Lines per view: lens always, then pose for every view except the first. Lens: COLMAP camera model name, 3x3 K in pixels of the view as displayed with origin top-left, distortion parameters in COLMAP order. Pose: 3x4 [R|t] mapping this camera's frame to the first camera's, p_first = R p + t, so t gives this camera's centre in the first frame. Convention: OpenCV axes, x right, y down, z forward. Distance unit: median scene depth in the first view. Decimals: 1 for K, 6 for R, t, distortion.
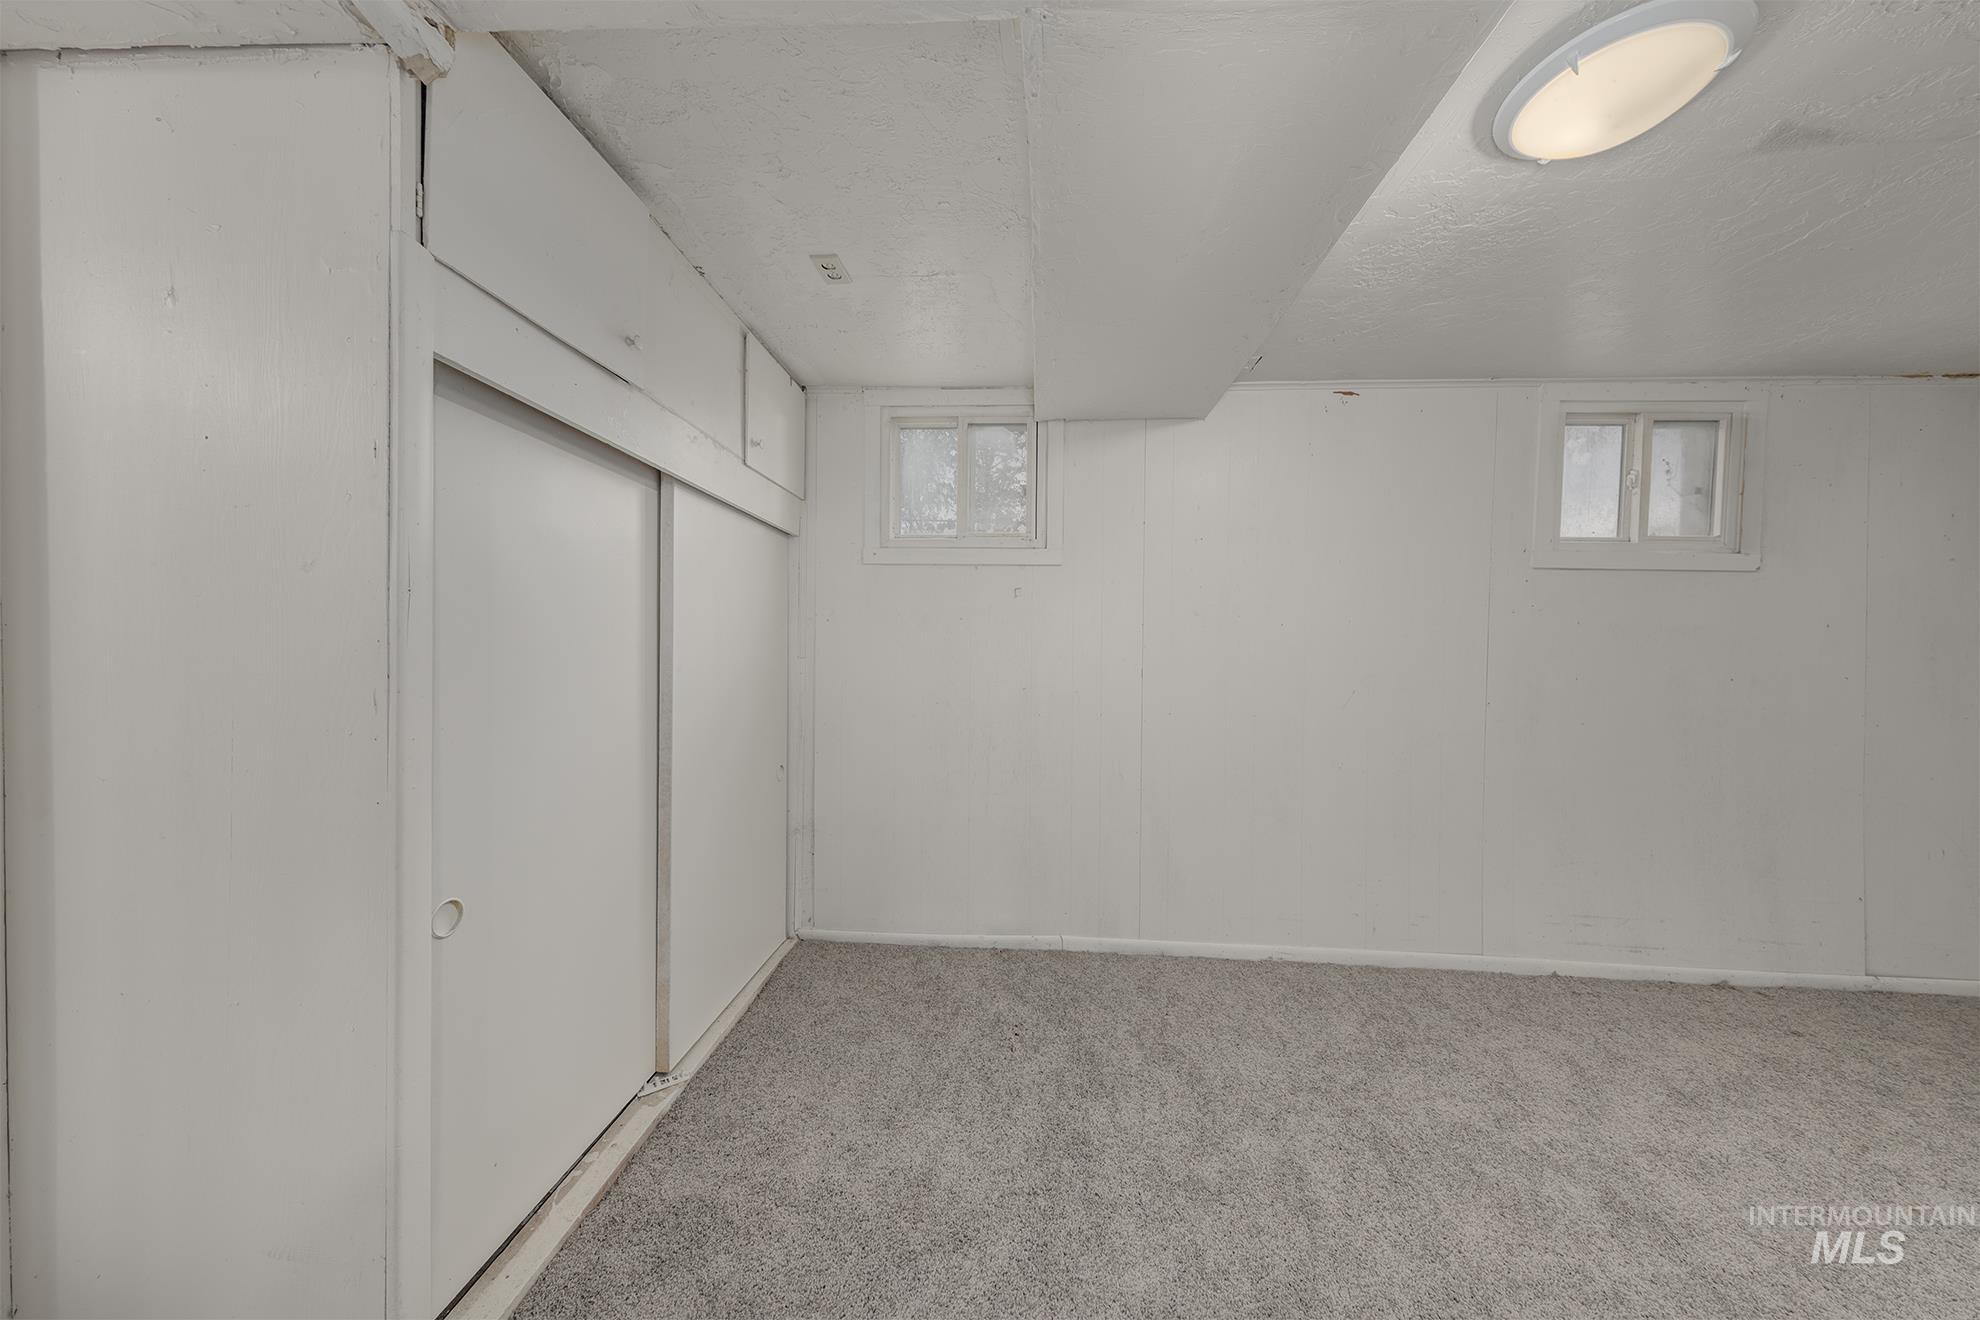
lens RADIAL K [[614.4, 0, 990.0], [0, 614.4, 660.0], [0, 0, 1]] dist [-0.000447, -0.000286]
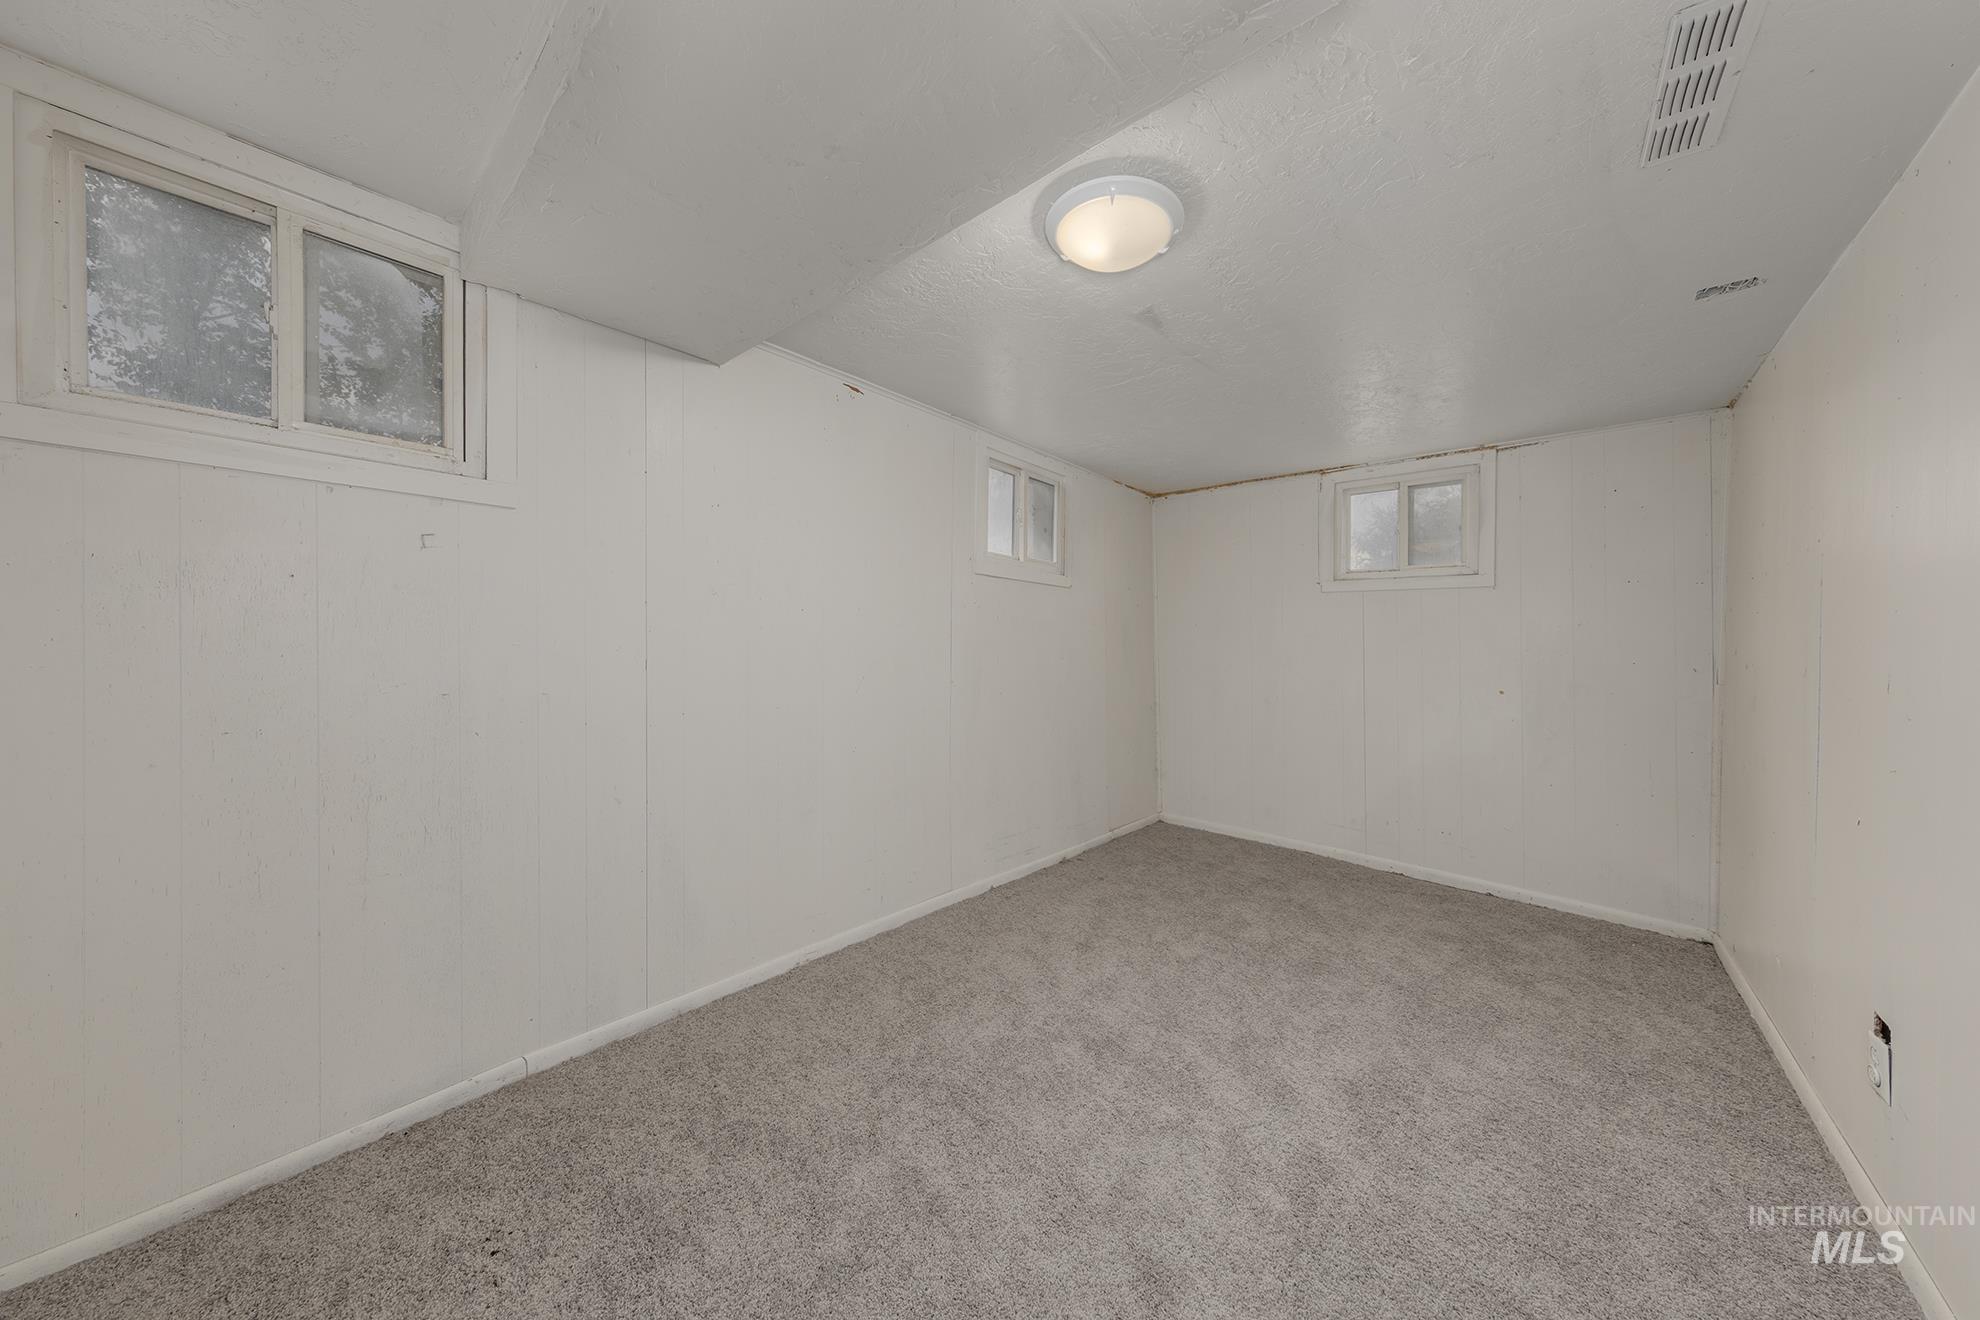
lens RADIAL K [[632.6, 0, 989.6], [0, 632.6, 645.2], [0, 0, 1]] dist [0.000119, -0.000343]
pose [[0.607348, -0.006500, 0.794409, -0.154360], [0.002033, 0.999976, 0.006627, -0.011307], [-0.794433, -0.002410, 0.607347, 0.207265]]
